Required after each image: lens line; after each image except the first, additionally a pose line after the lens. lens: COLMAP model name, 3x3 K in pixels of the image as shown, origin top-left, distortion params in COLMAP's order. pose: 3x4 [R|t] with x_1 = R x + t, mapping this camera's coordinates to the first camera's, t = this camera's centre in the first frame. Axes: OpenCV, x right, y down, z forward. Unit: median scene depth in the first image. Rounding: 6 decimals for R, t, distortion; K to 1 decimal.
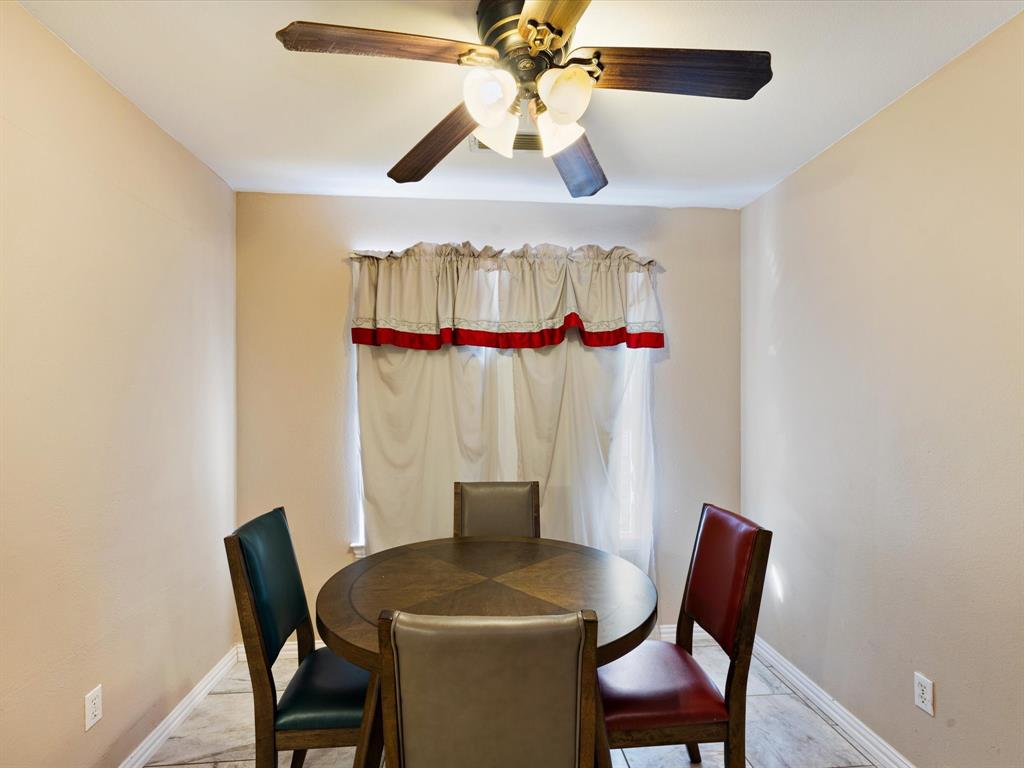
lens RADIAL K [[509.4, 0, 517.5], [0, 509.4, 400.2], [0, 0, 1]] dist [0.019502, -0.000660]
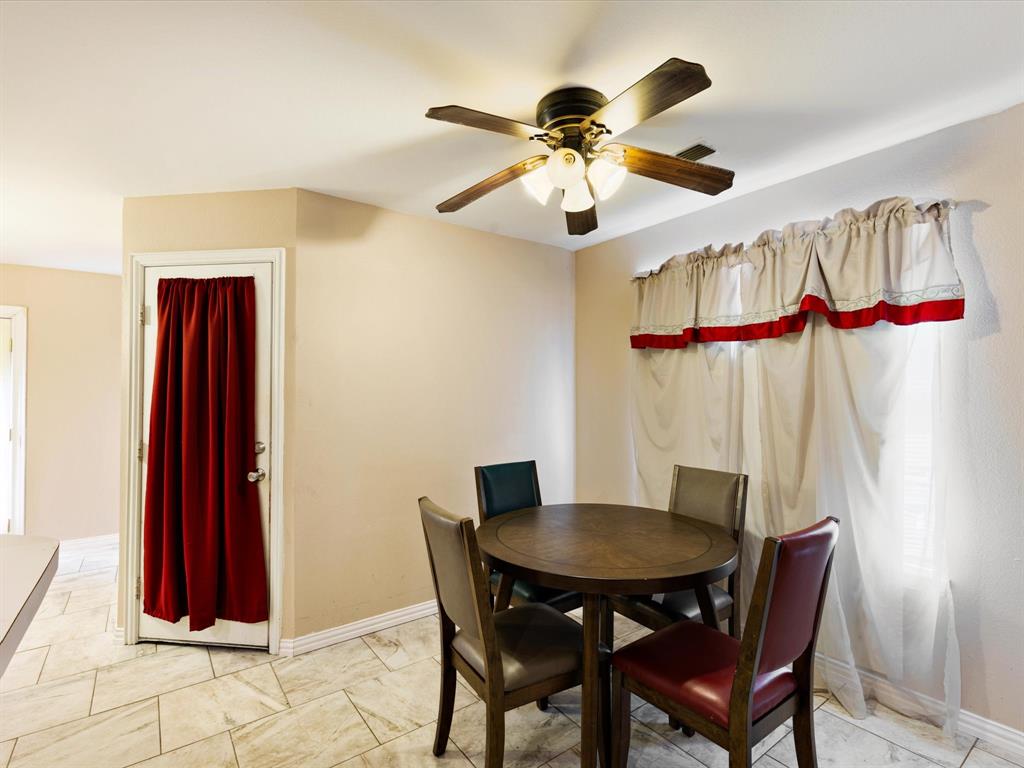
lens RADIAL K [[509.4, 0, 513.7], [0, 509.4, 384.7], [0, 0, 1]] dist [0.019502, -0.000660]
pose [[0.518200, -0.014048, -0.855144, 0.594163], [0.001904, 0.999882, -0.015272, -0.001232], [0.855257, 0.006286, 0.518165, 0.092566]]
